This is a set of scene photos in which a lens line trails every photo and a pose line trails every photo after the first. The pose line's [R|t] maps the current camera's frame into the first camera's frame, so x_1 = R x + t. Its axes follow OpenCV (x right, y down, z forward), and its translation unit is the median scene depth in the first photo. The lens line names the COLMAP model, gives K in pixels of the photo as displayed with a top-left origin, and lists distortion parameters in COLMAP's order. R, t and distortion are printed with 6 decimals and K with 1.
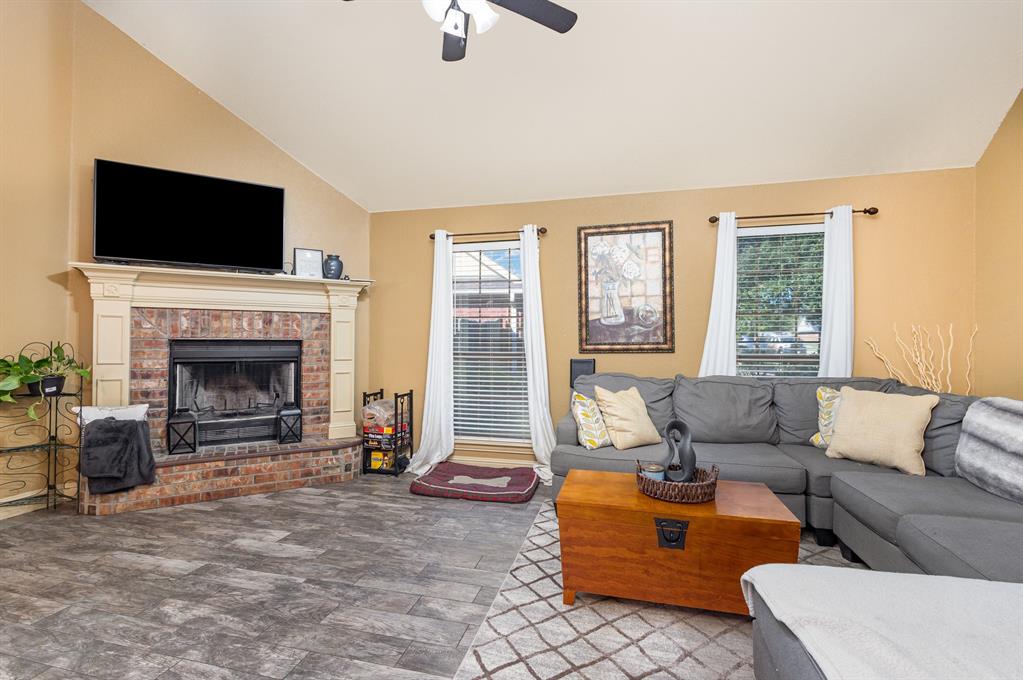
lens RADIAL K [[476.0, 0, 504.7], [0, 476.0, 335.3], [0, 0, 1]] dist [0.002369, -0.000505]
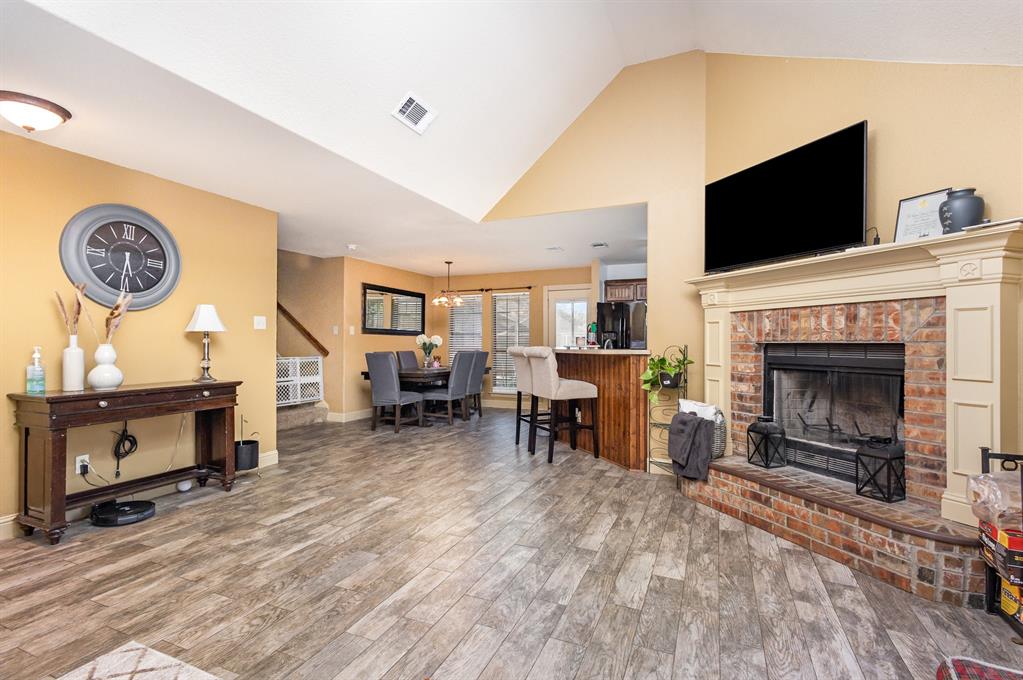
lens RADIAL K [[475.7, 0, 504.8], [0, 475.7, 339.6], [0, 0, 1]] dist [0.004044, 0.000024]
pose [[-0.165107, -0.010411, -0.986221, 0.307250], [0.009379, 0.999882, -0.012125, 0.008211], [0.986231, -0.011252, -0.164990, 0.631435]]
